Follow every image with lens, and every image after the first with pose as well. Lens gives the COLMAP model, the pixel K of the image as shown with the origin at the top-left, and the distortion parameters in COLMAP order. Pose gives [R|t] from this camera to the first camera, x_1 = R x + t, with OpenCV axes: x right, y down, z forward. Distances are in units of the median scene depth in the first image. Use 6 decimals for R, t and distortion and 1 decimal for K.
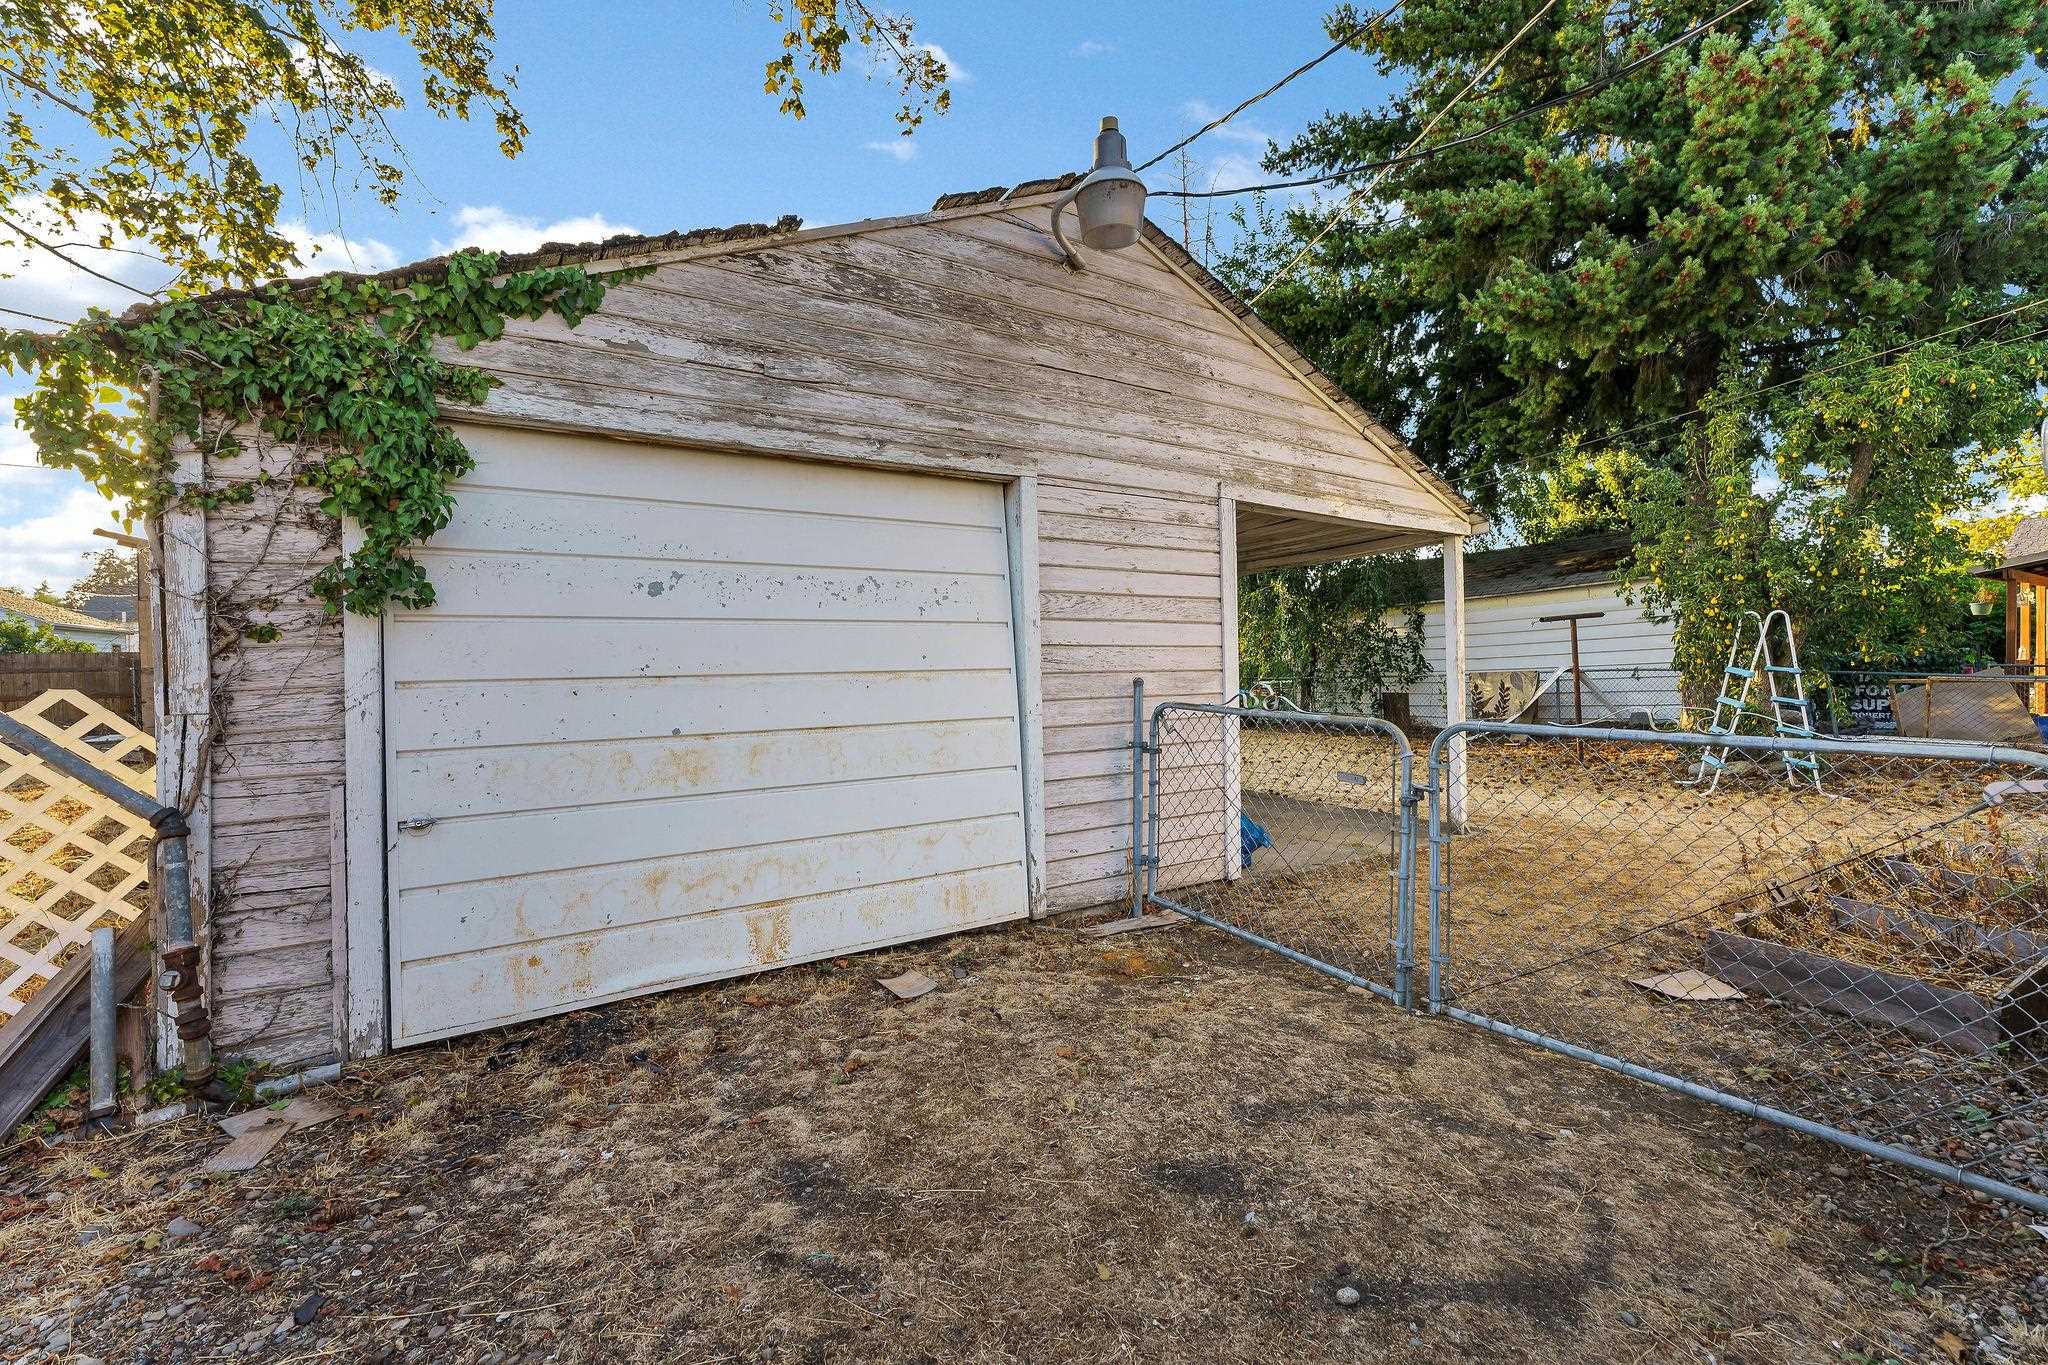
lens RADIAL K [[884.1, 0, 1023.8], [0, 884.1, 689.1], [0, 0, 1]] dist [0.004207, 0.000131]
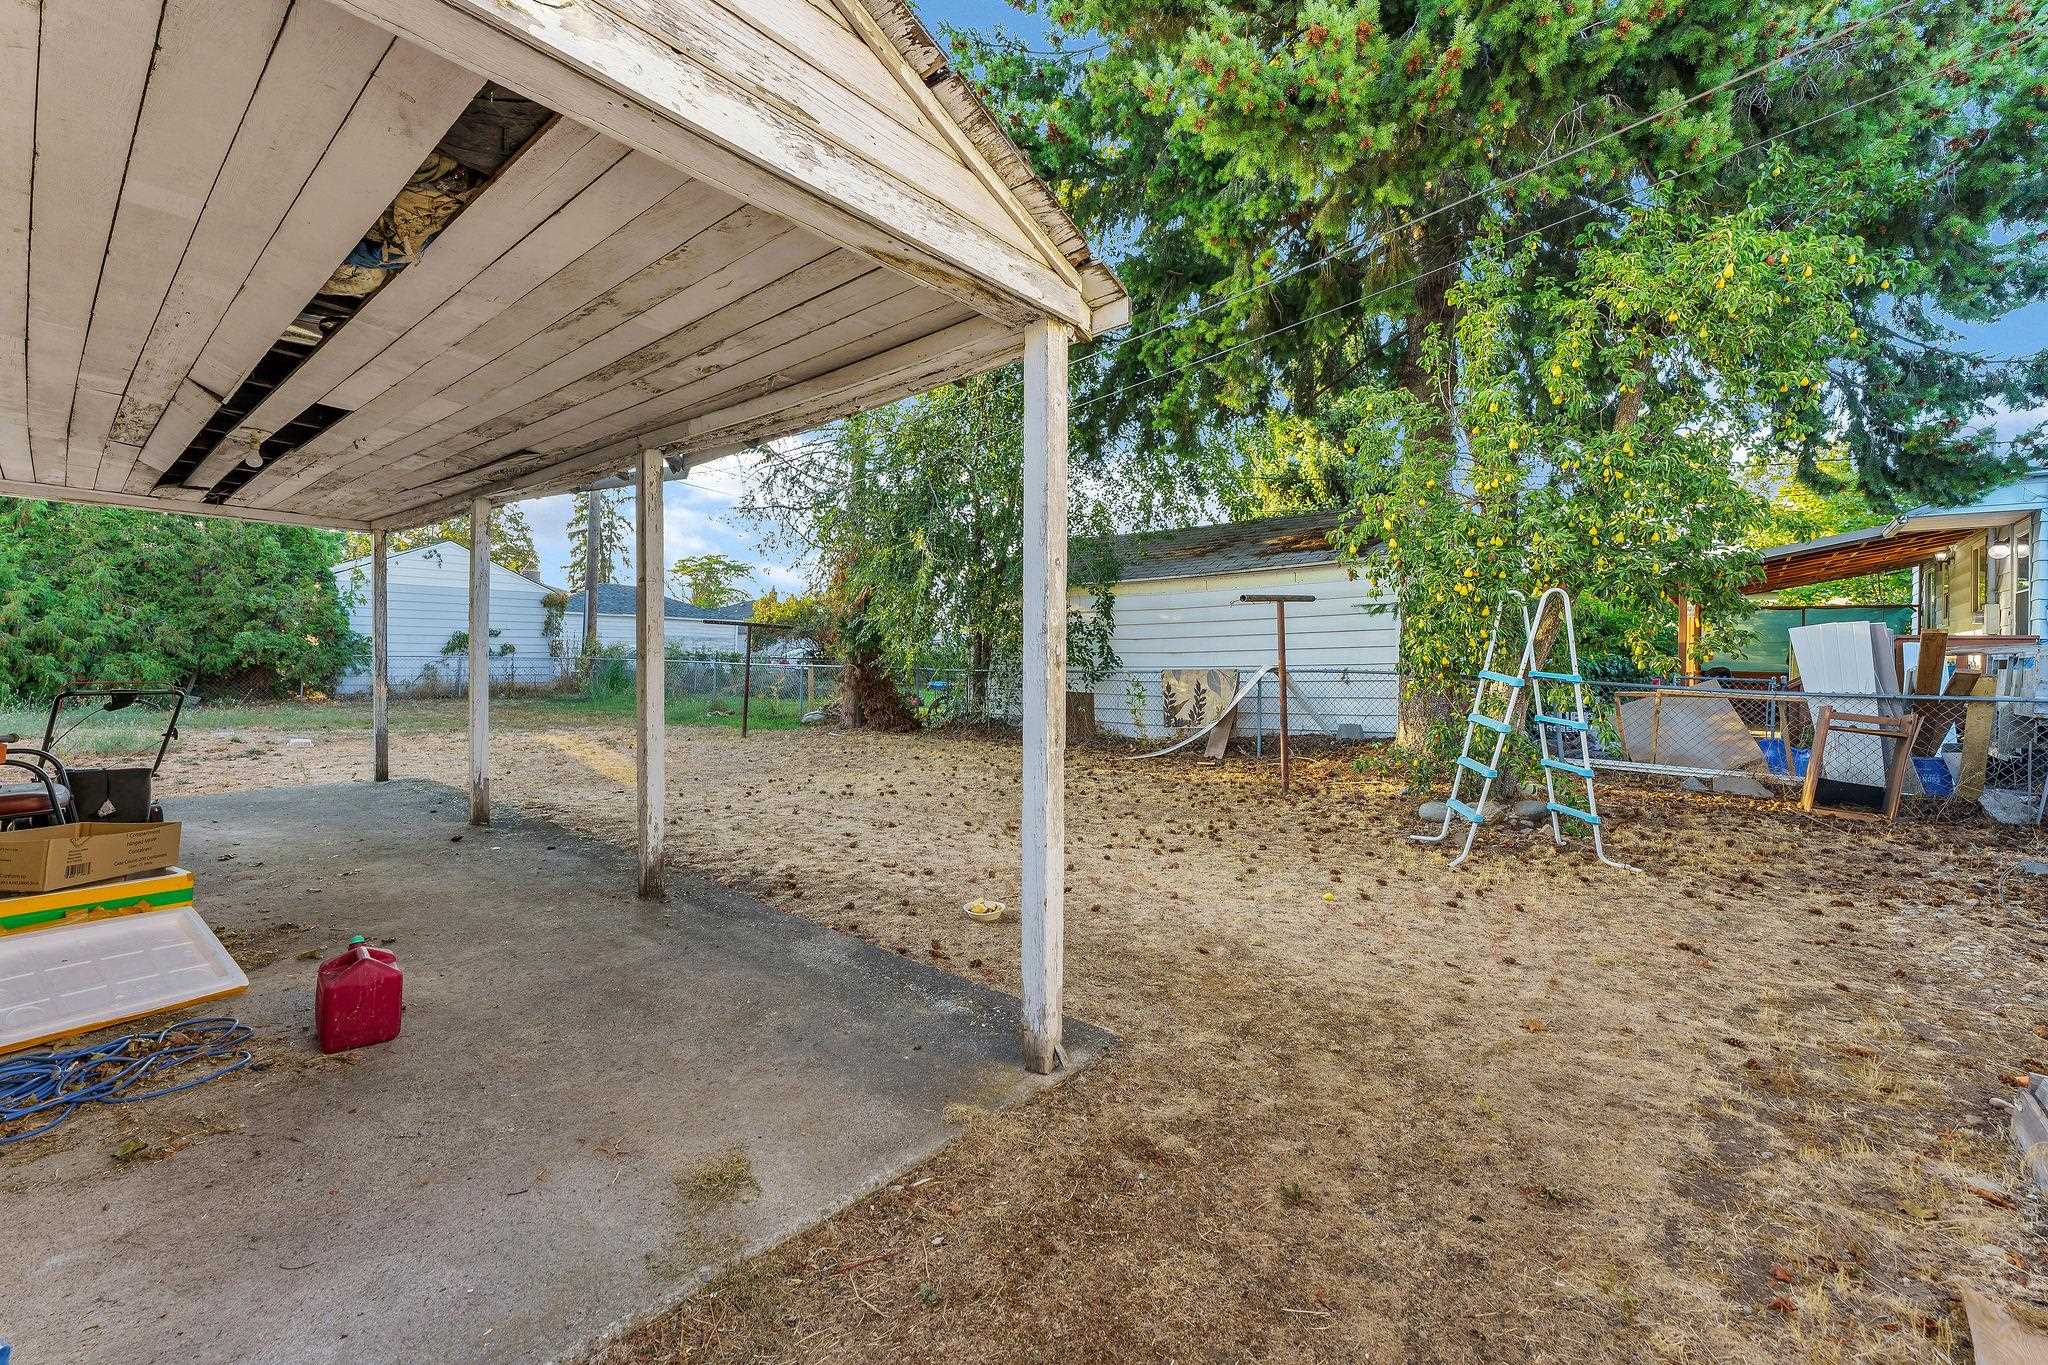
lens RADIAL K [[822.0, 0, 1022.2], [0, 822.0, 670.3], [0, 0, 1]] dist [-0.002595, -0.000254]
pose [[0.964694, 0.027323, 0.261953, 0.232608], [-0.024975, 0.999613, -0.012288, -0.006878], [-0.262187, 0.005312, 0.965003, 0.392643]]
